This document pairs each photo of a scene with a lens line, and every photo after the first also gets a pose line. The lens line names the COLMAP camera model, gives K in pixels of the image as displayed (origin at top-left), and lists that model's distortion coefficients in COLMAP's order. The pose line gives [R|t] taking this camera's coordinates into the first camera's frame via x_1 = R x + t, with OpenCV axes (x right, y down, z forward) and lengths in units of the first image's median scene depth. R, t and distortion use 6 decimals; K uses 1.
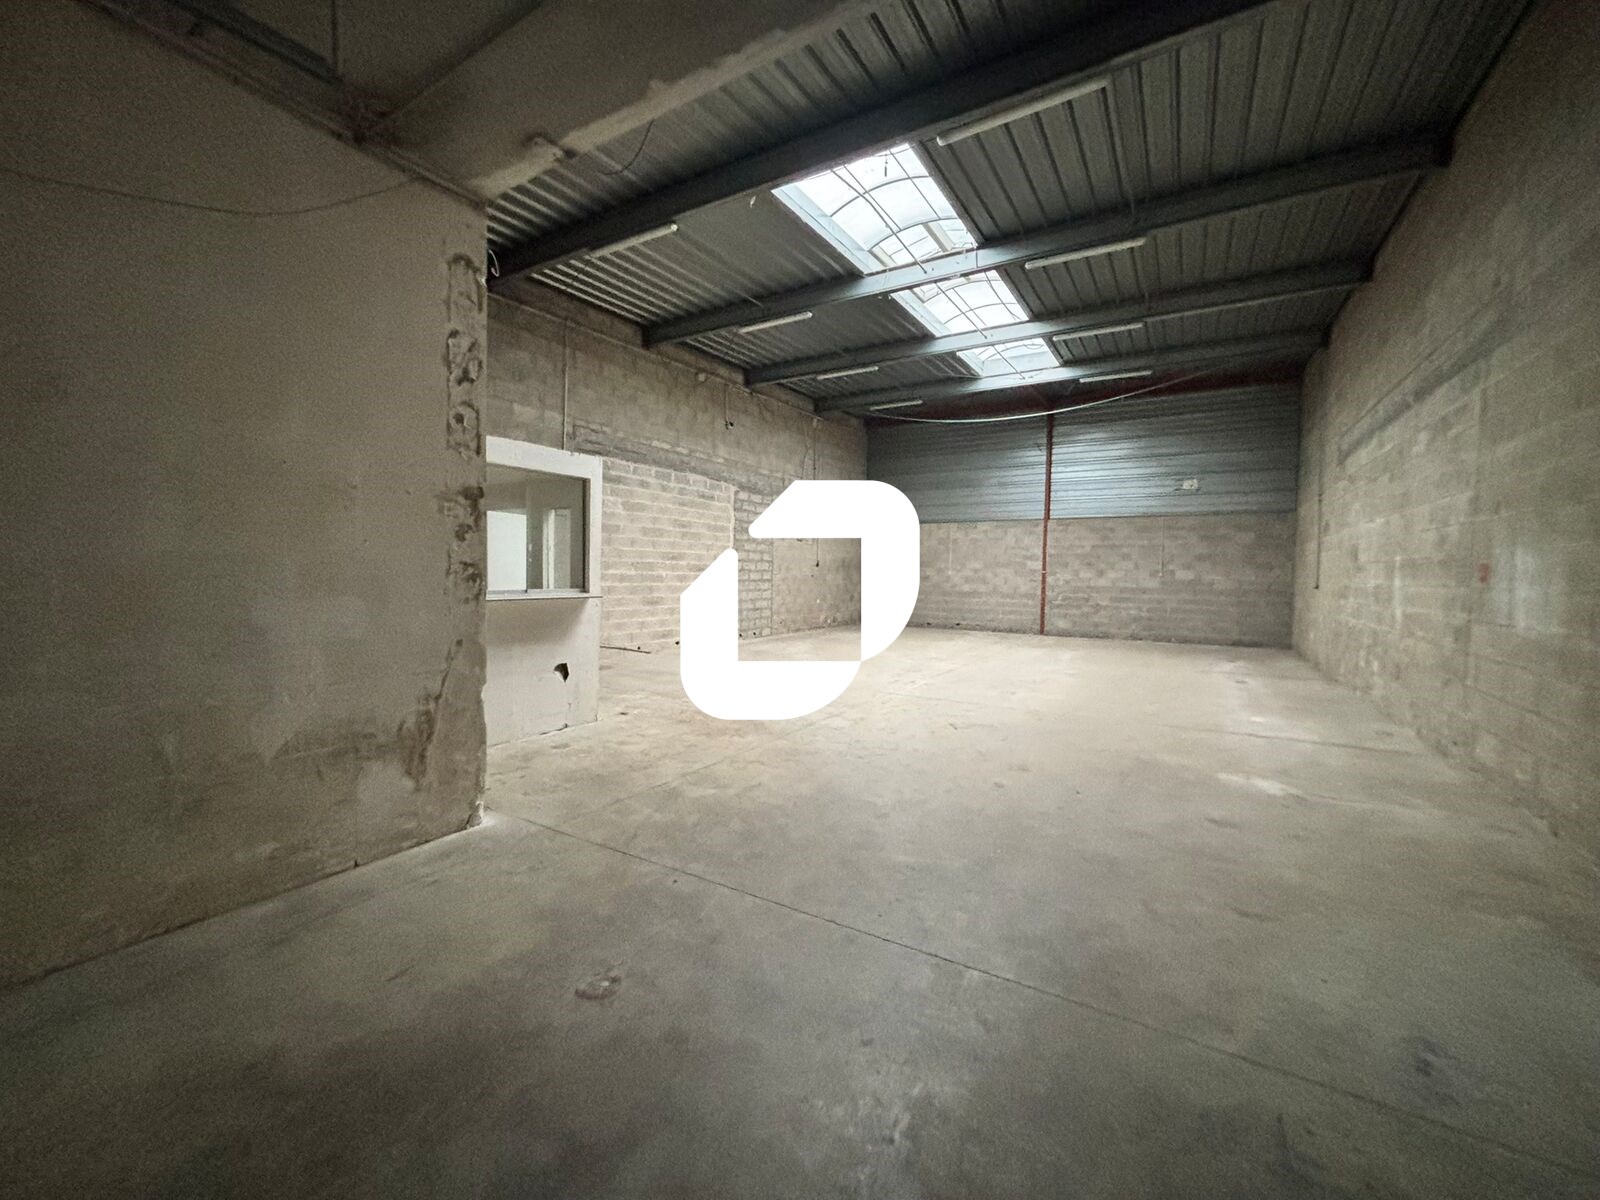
lens RADIAL K [[639.8, 0, 797.4], [0, 639.8, 603.8], [0, 0, 1]] dist [0.019496, 0.000674]
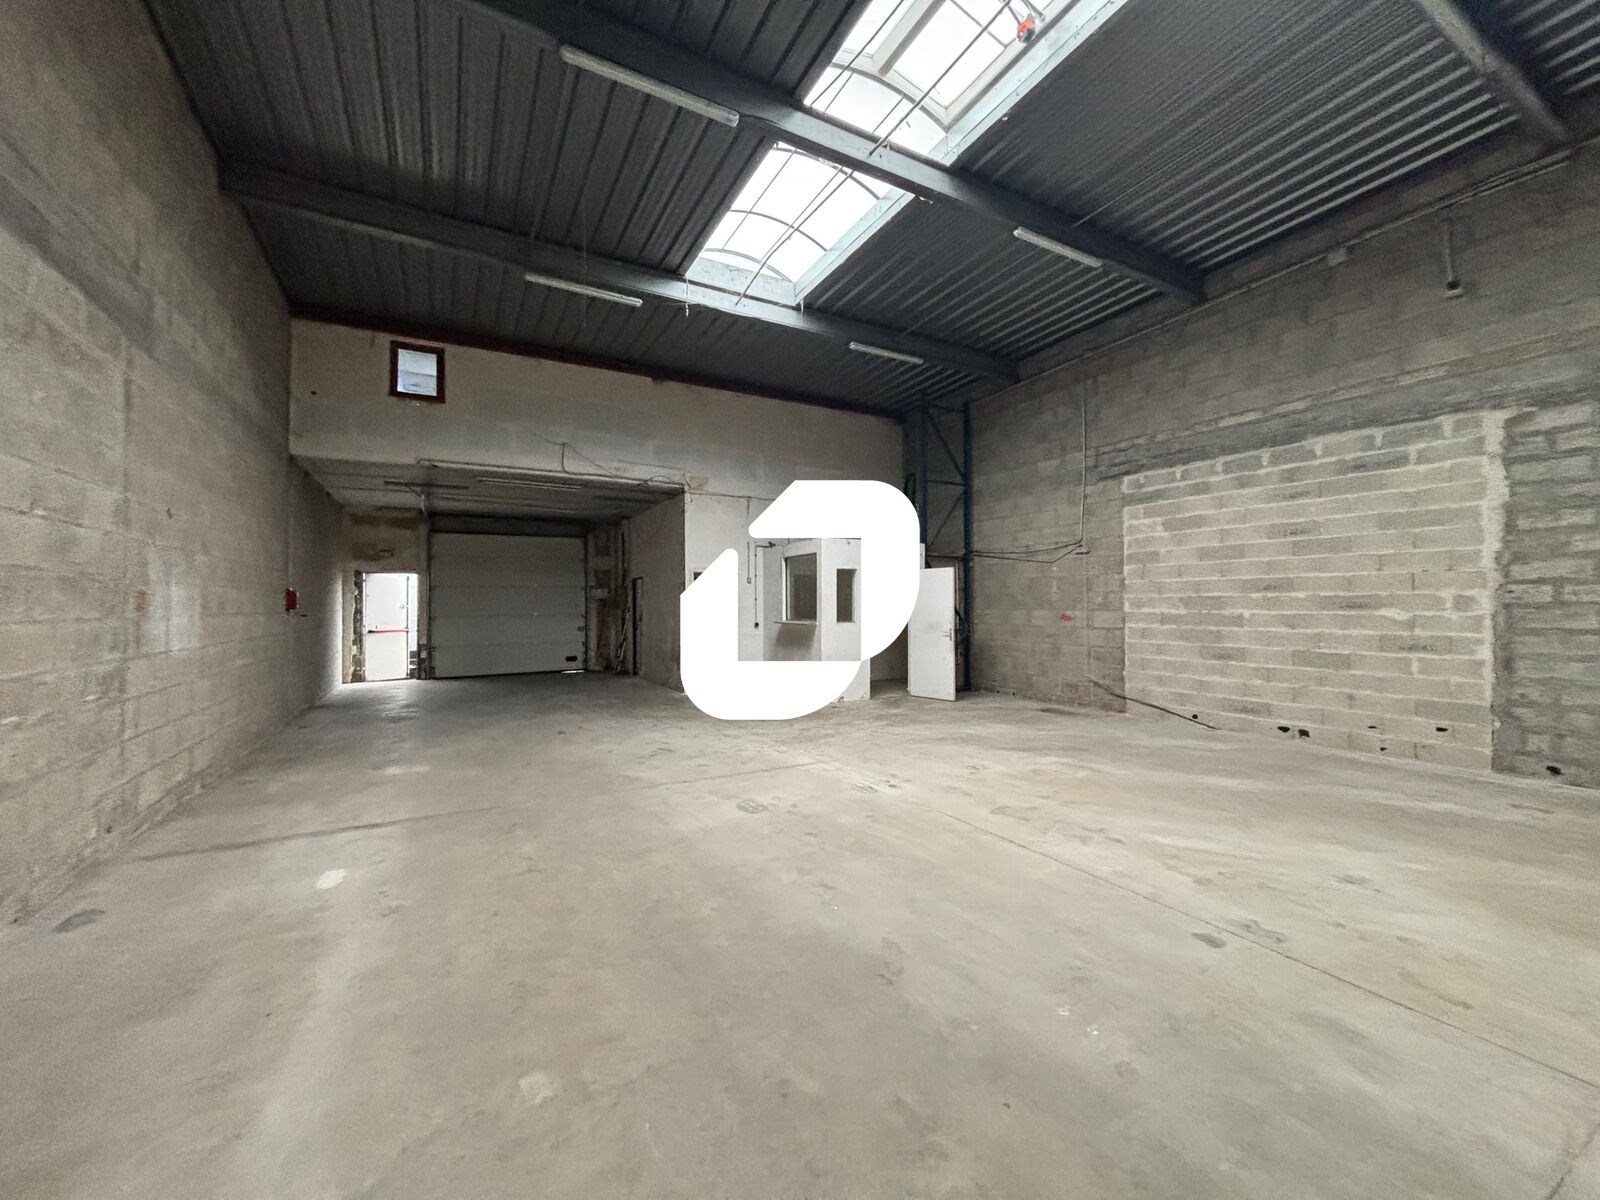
lens RADIAL K [[639.8, 0, 798.3], [0, 639.8, 594.6], [0, 0, 1]] dist [0.019496, 0.000674]
pose [[-0.490216, -0.030033, -0.871083, 0.600606], [-0.048489, 0.998798, -0.007148, -0.040571], [0.870251, 0.038734, -0.491083, 0.957988]]
